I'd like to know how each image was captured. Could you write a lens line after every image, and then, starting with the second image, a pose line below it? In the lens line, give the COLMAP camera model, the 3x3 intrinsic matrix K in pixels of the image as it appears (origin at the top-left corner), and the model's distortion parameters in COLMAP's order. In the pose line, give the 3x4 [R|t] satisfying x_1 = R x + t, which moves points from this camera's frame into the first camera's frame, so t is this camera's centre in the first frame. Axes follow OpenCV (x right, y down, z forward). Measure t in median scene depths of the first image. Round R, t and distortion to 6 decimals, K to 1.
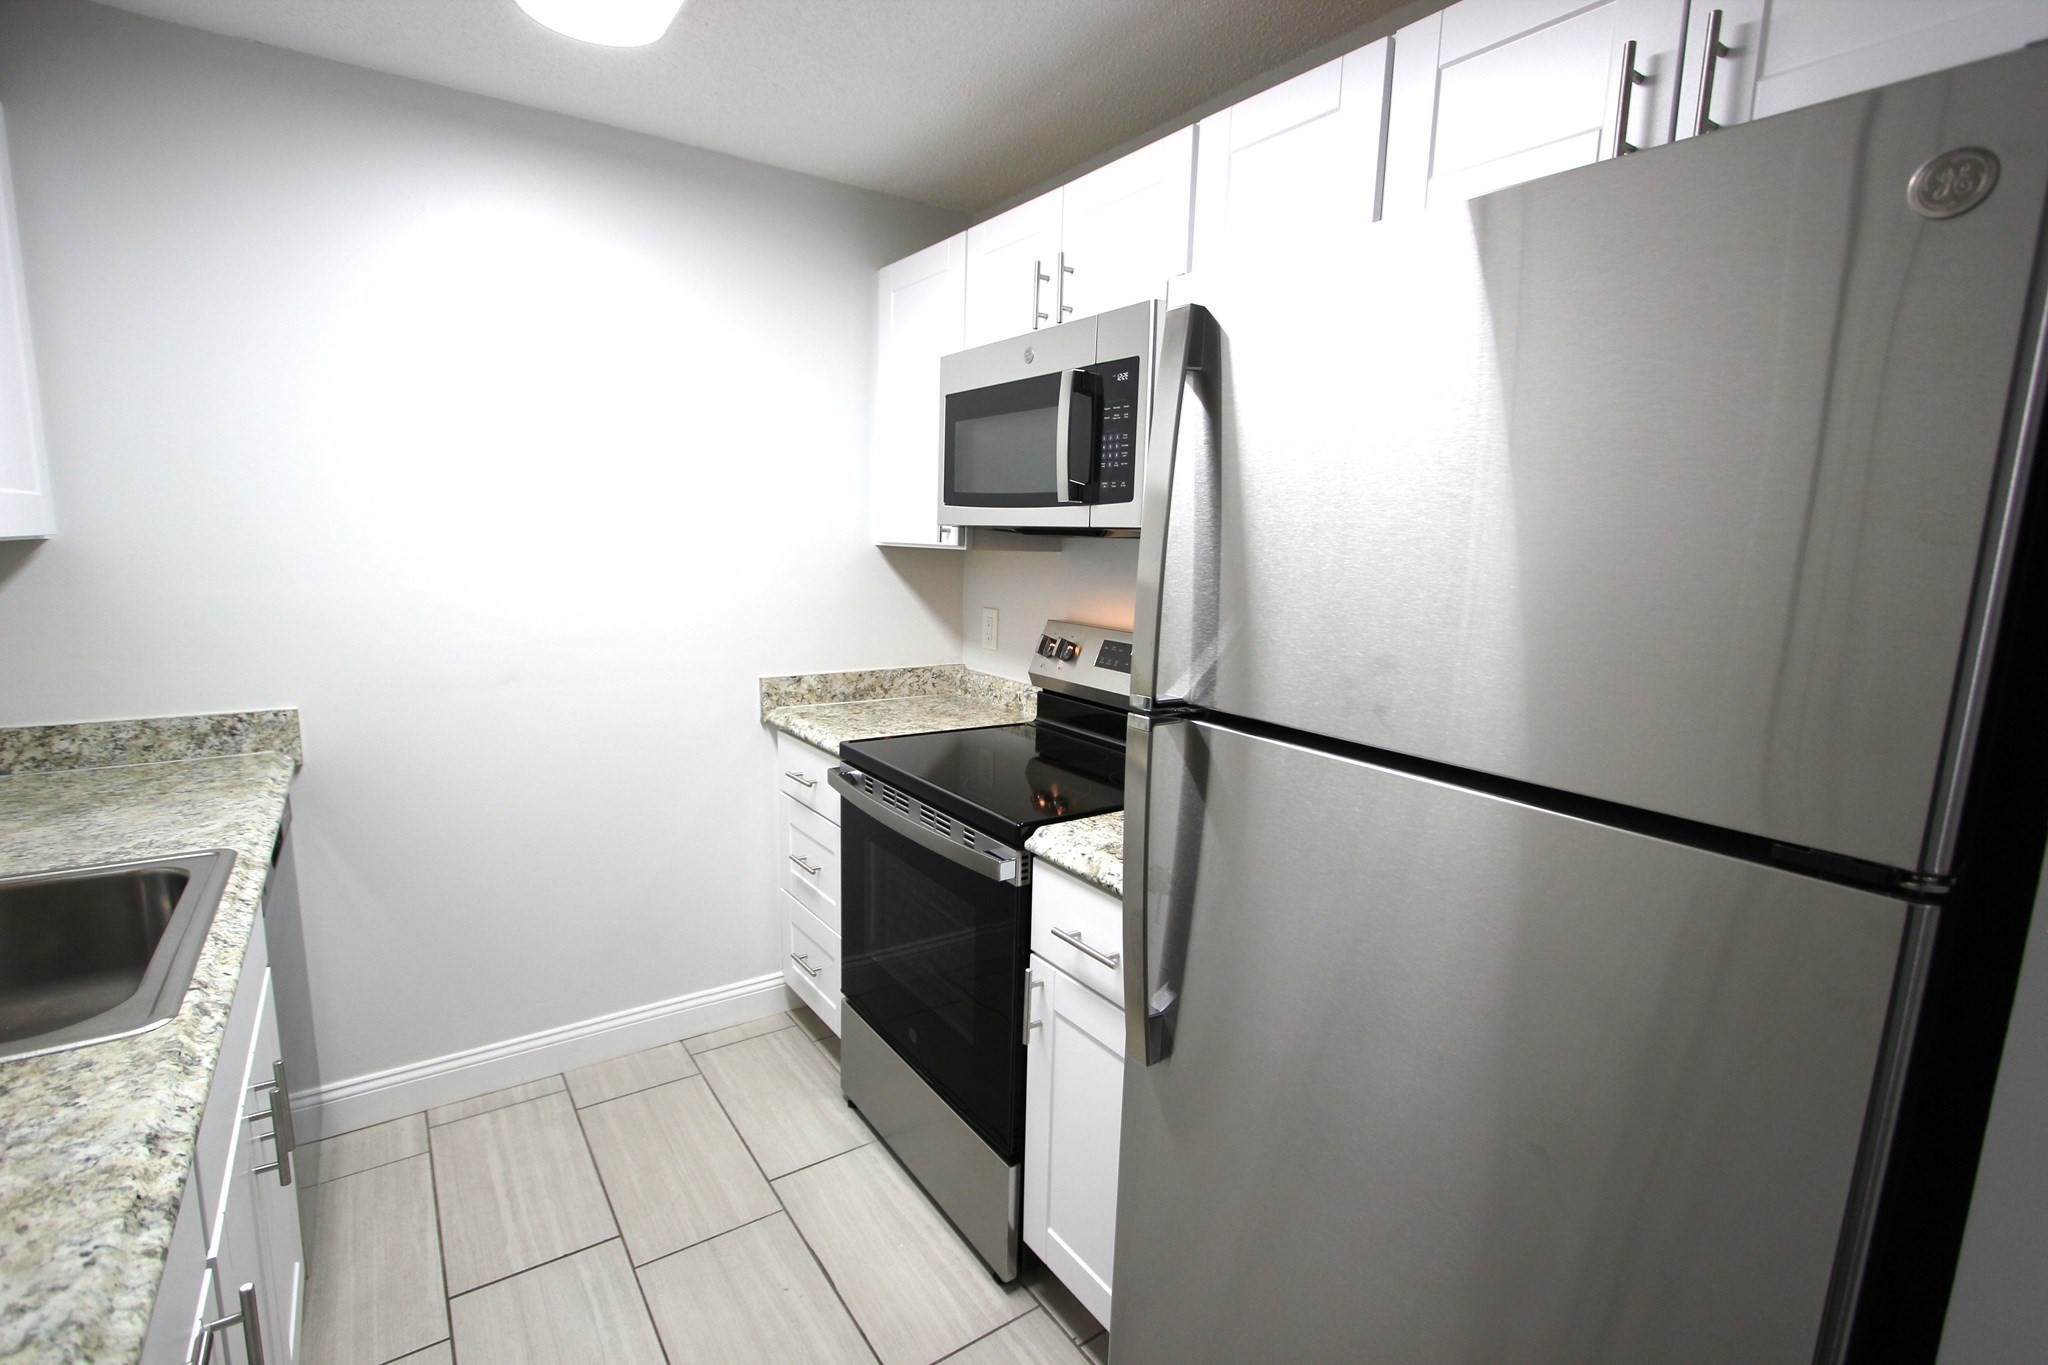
lens RADIAL K [[948.4, 0, 1023.7], [0, 948.4, 691.3], [0, 0, 1]] dist [-0.019655, 0.003577]
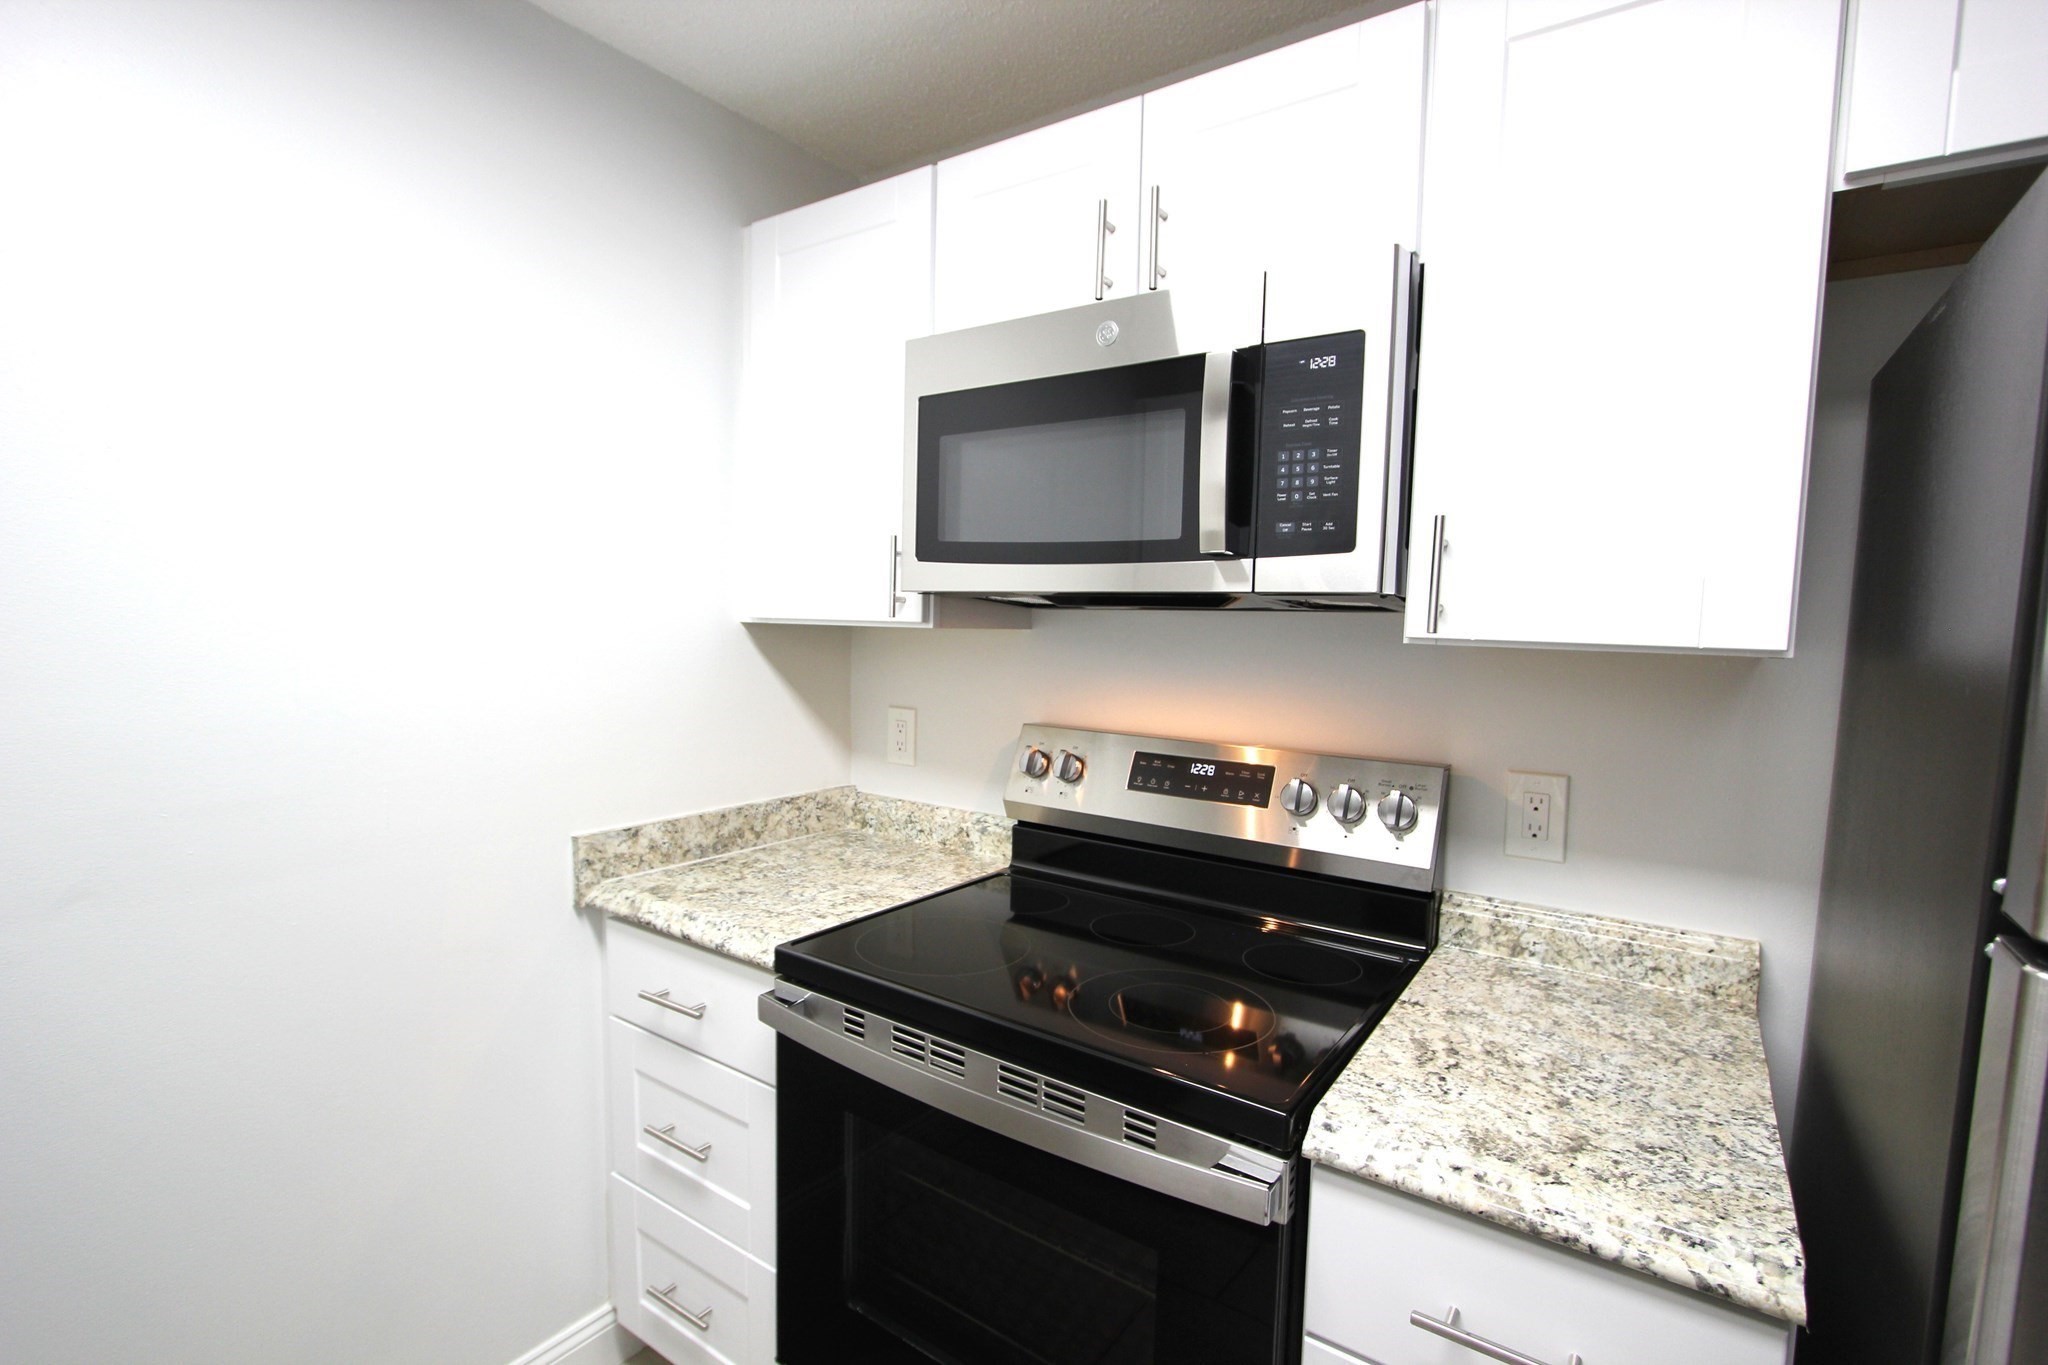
lens RADIAL K [[948.4, 0, 1000.7], [0, 948.4, 683.6], [0, 0, 1]] dist [-0.019655, 0.003577]
pose [[0.943090, -0.031751, 0.331019, -0.235752], [0.058840, 0.995658, -0.072136, -0.057211], [-0.327291, 0.087508, 0.940863, 0.347828]]
